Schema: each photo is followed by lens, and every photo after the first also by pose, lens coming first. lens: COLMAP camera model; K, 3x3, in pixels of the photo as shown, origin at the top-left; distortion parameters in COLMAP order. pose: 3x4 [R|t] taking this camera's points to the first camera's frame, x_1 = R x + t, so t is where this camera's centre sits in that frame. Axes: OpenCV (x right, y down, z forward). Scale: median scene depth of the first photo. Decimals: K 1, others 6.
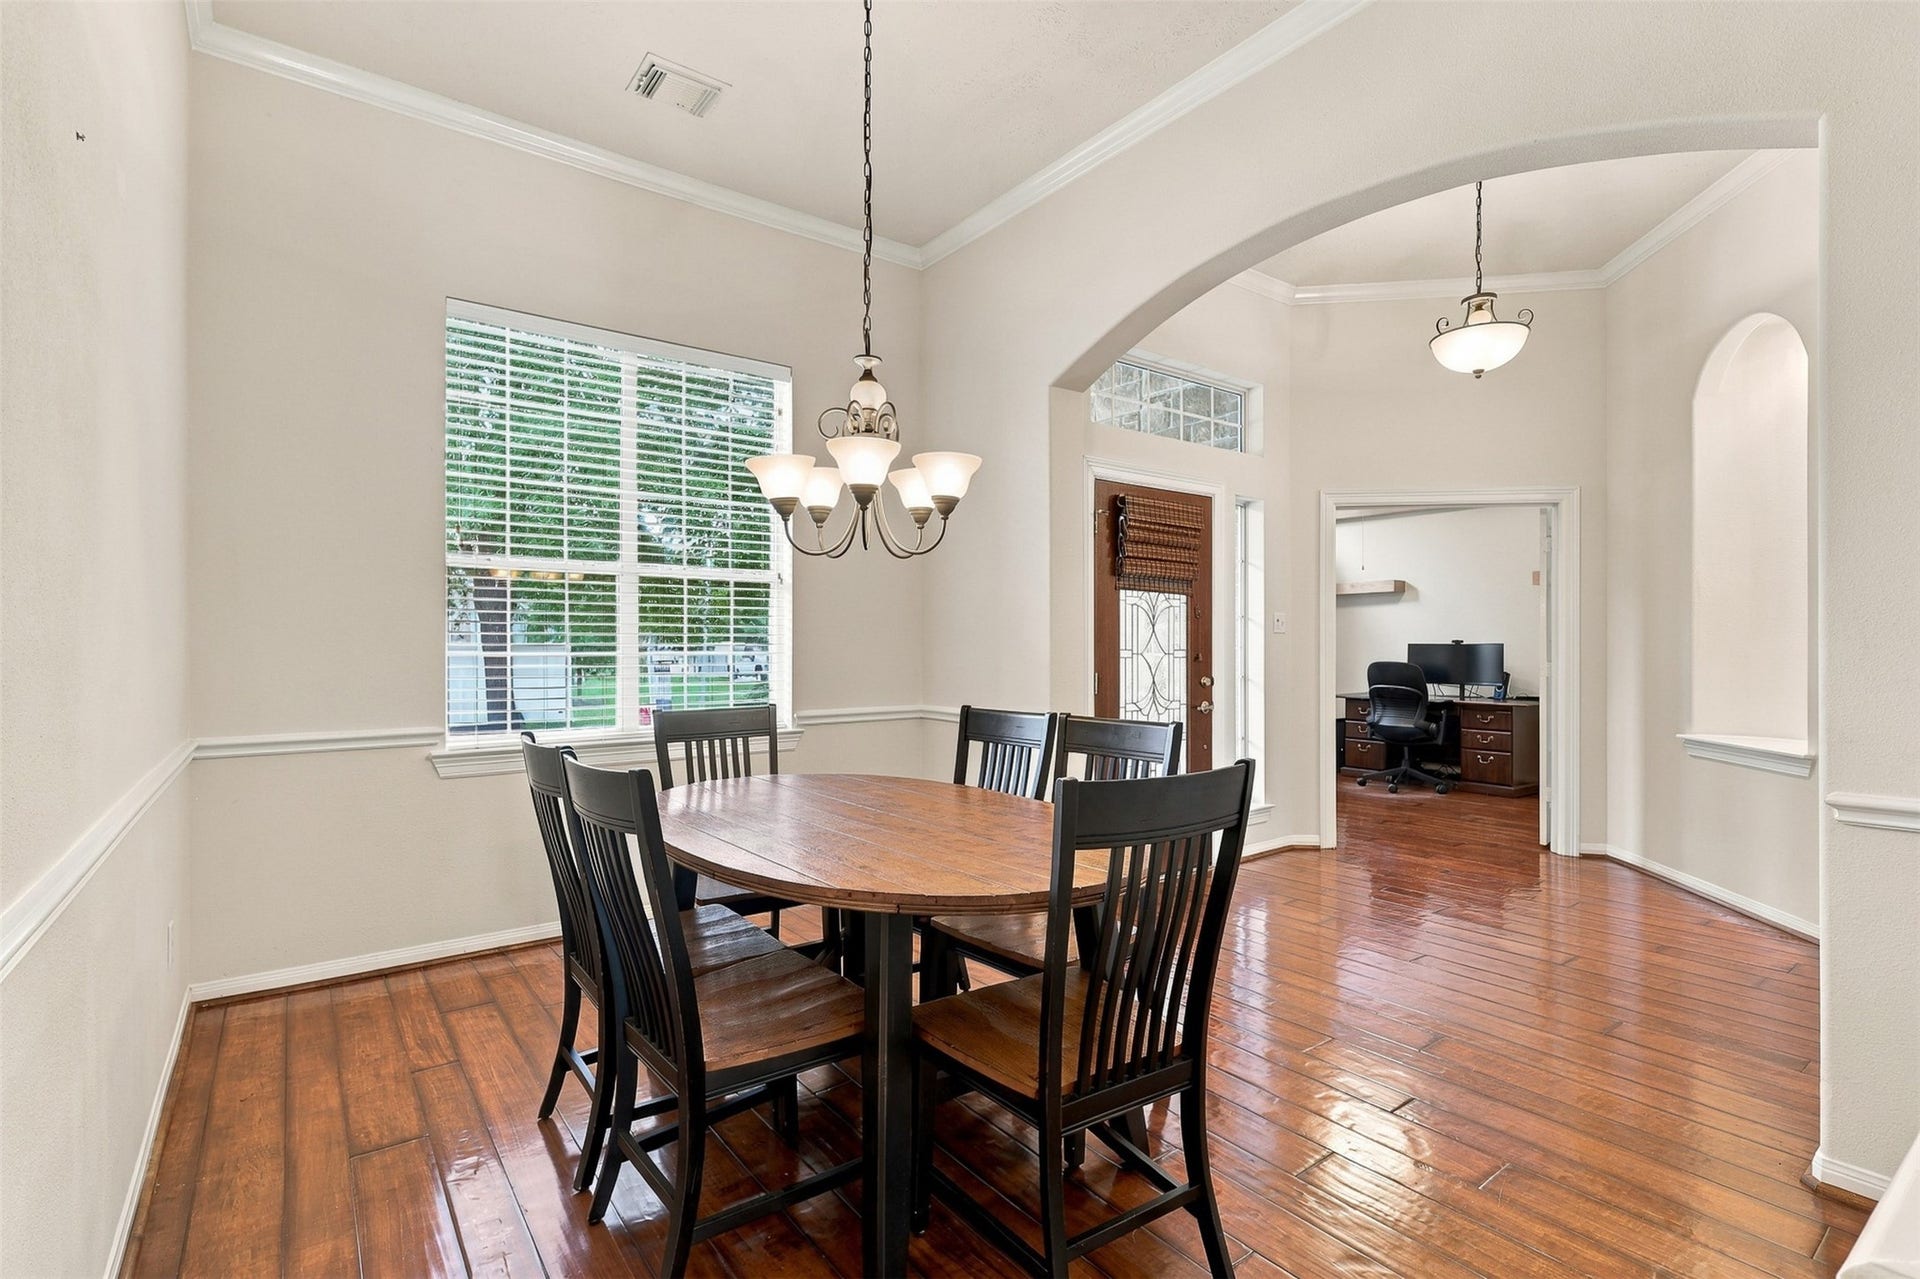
lens RADIAL K [[881.6, 0, 957.4], [0, 881.6, 655.7], [0, 0, 1]] dist [0.006051, 0.000912]
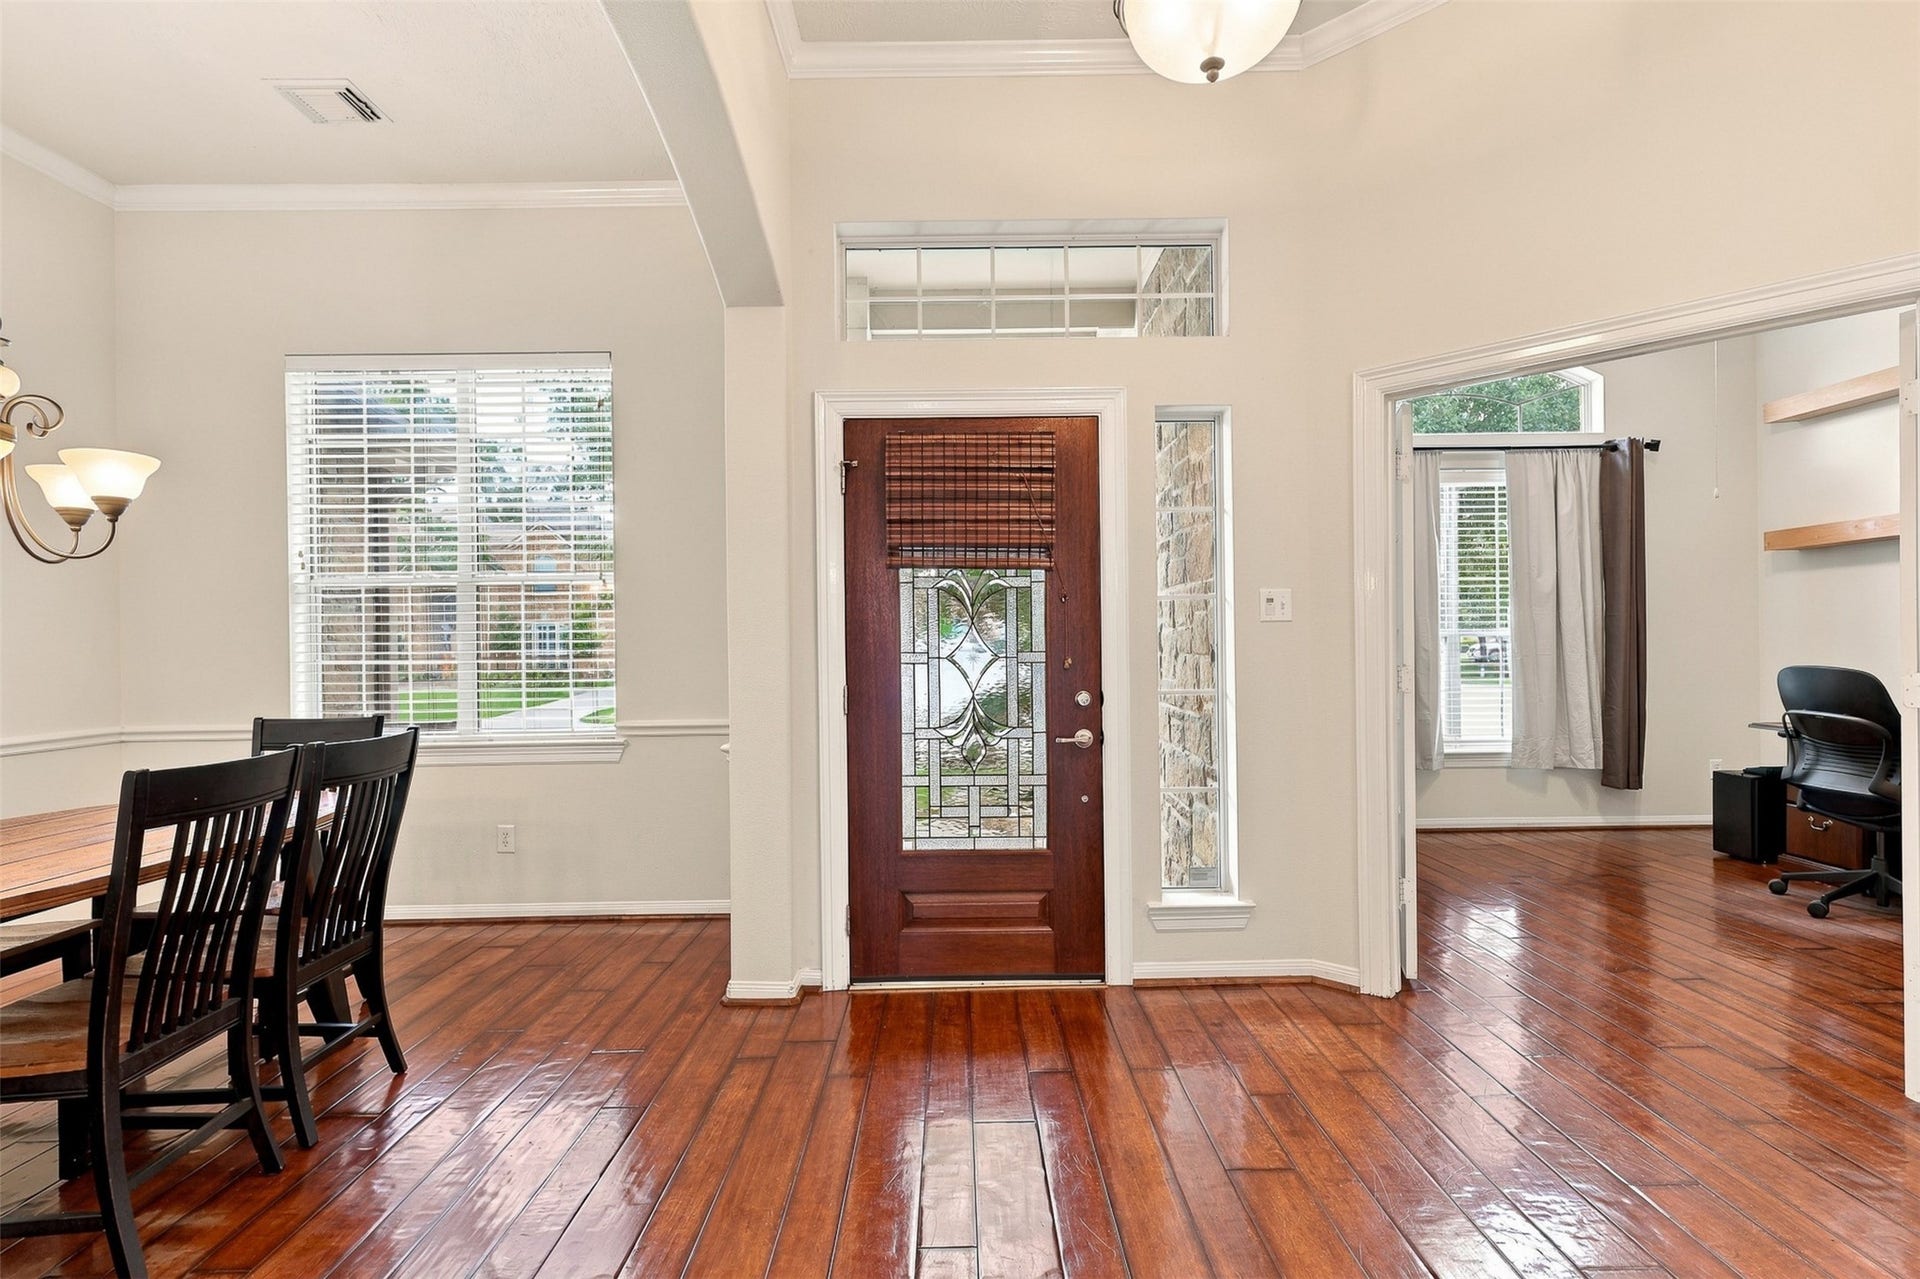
lens RADIAL K [[881.6, 0, 961.8], [0, 881.6, 634.5], [0, 0, 1]] dist [0.006051, 0.000912]
pose [[0.803775, -0.014246, -0.594763, 0.670449], [0.014199, 0.999888, -0.004760, -0.018501], [0.594764, -0.004619, 0.803887, 0.475300]]
